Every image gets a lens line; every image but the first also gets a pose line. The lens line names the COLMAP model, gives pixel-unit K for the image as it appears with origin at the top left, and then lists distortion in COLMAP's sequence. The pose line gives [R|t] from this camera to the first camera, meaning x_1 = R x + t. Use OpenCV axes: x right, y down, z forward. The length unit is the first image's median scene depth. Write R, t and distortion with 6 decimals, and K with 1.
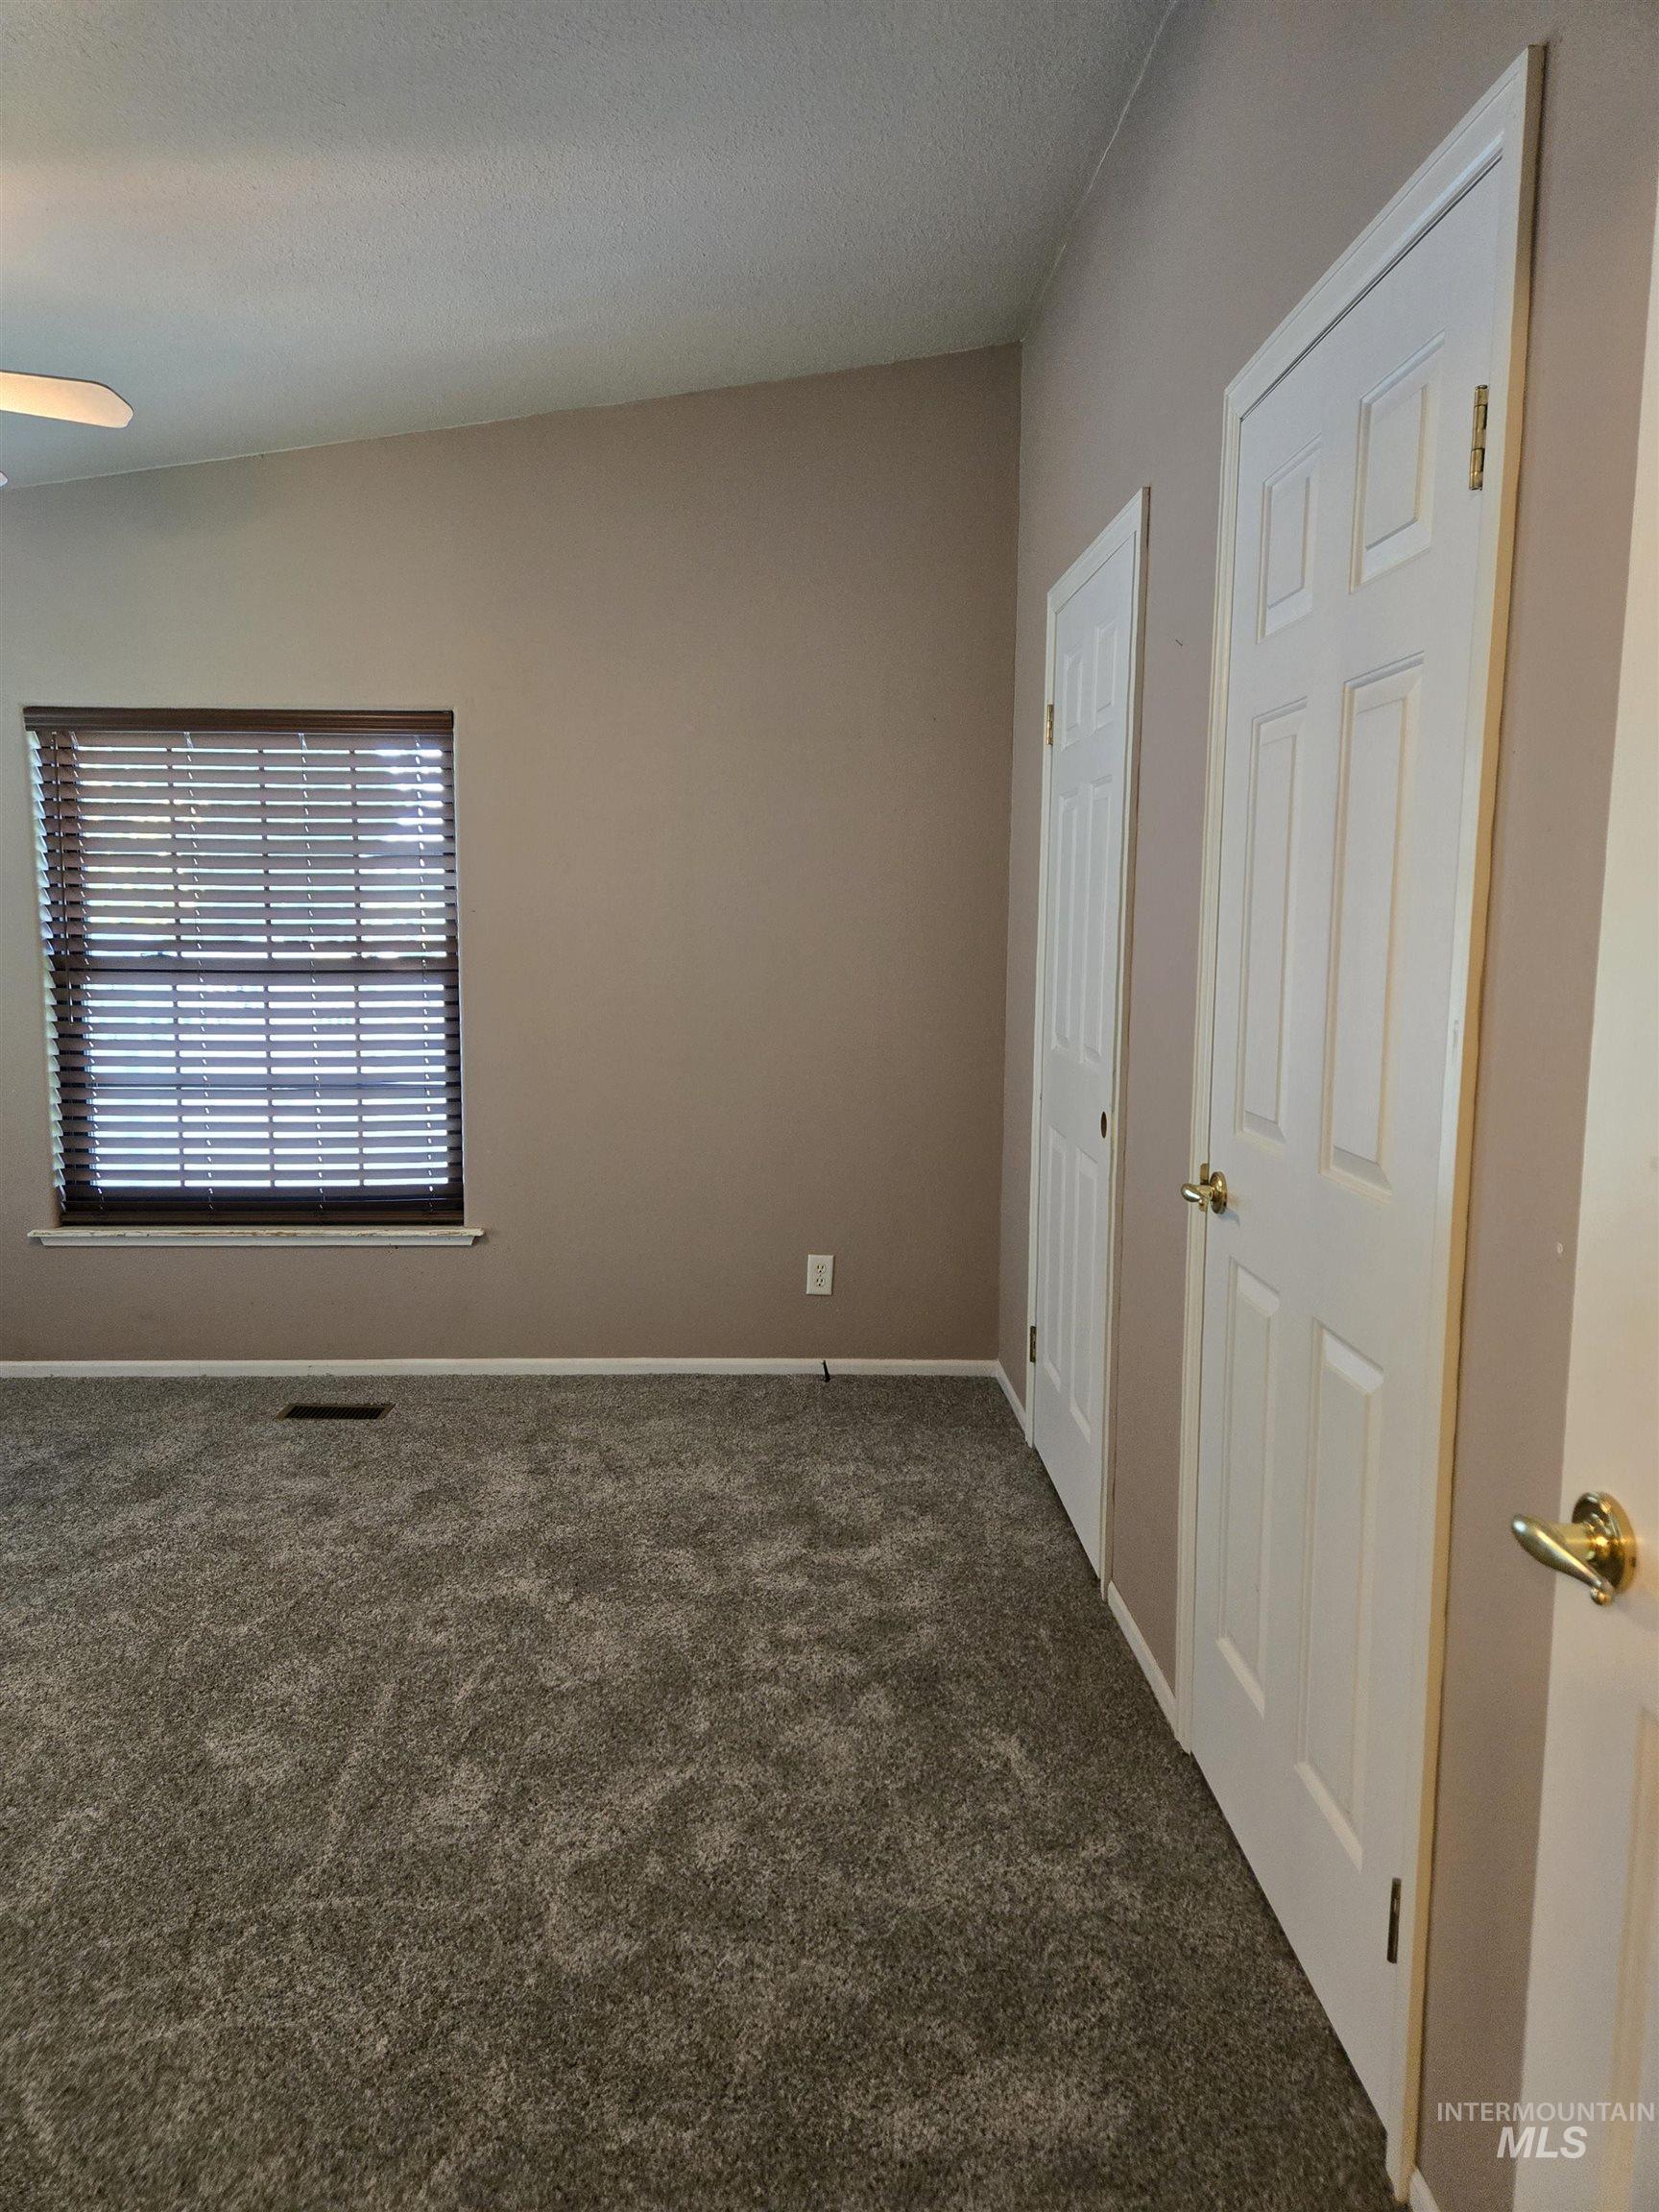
lens RADIAL K [[1473.0, 0, 826.4], [0, 1473.0, 1091.3], [0, 0, 1]] dist [0.073954, -0.057105]
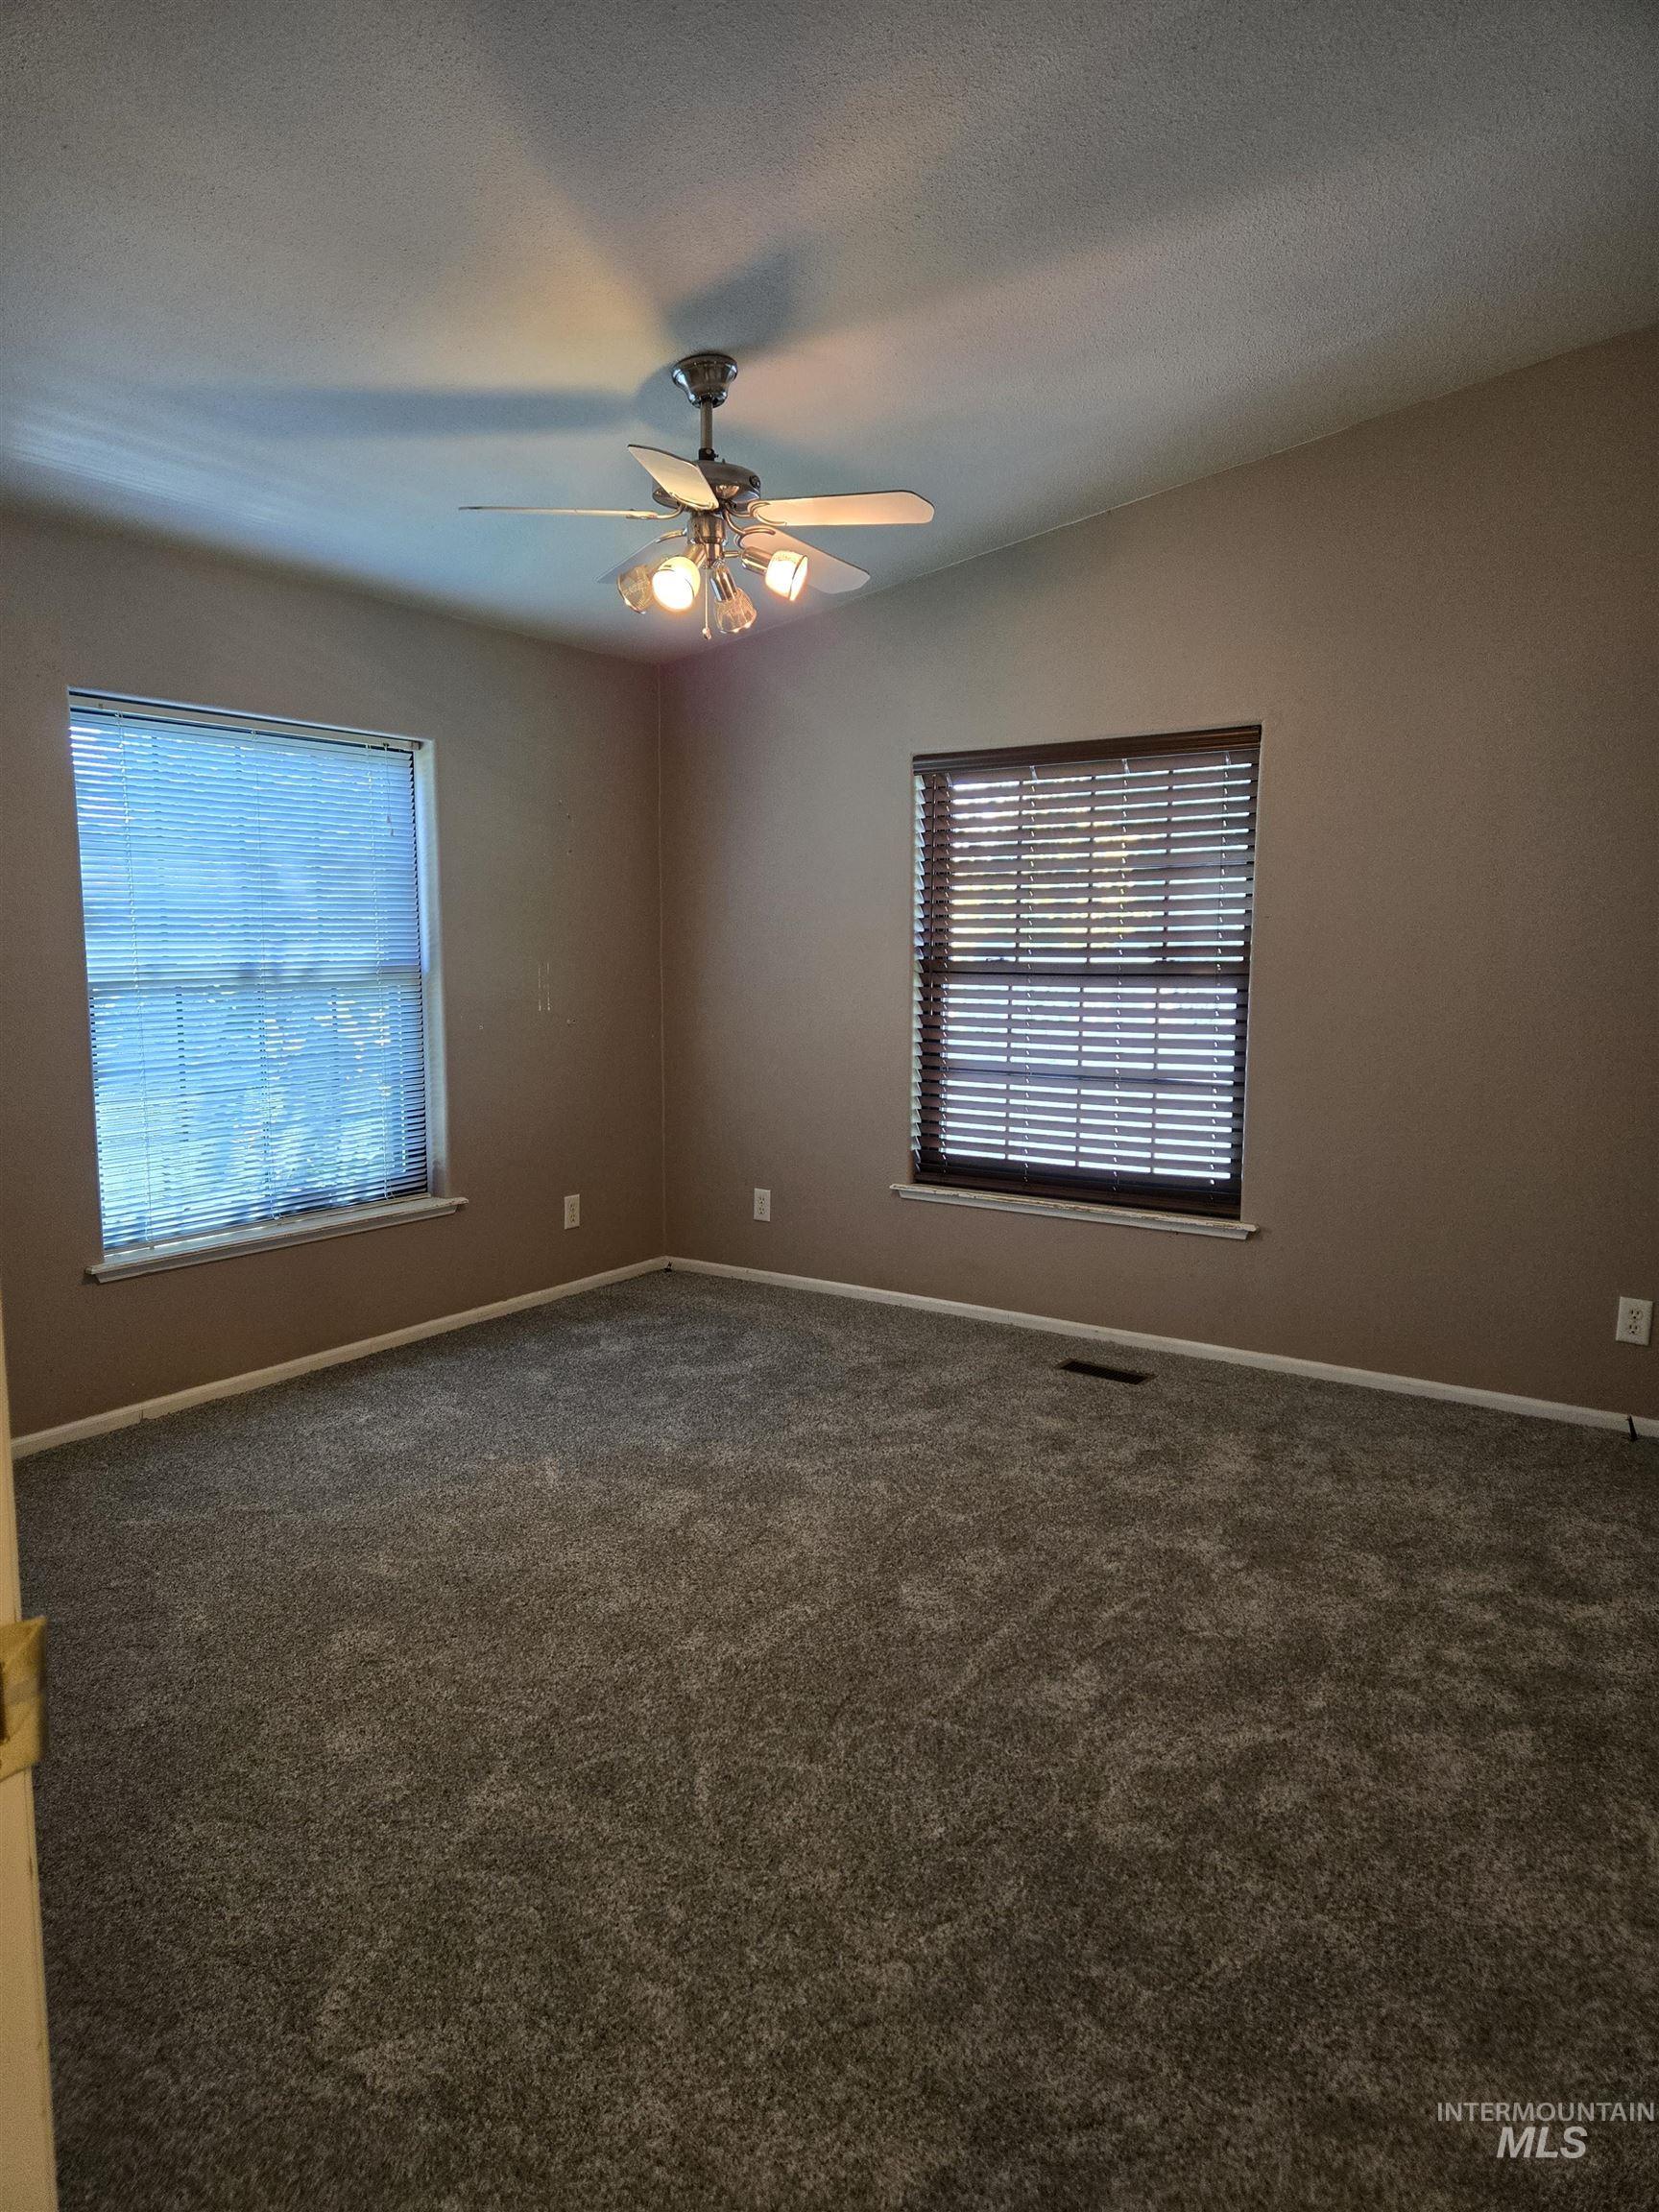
lens RADIAL K [[1473.0, 0, 826.5], [0, 1473.0, 1104.9], [0, 0, 1]] dist [0.073954, -0.057105]
pose [[0.818371, 0.063127, -0.571212, 0.158510], [-0.066040, 0.997694, 0.015644, 0.018892], [0.570883, 0.024920, 0.820653, -0.032251]]
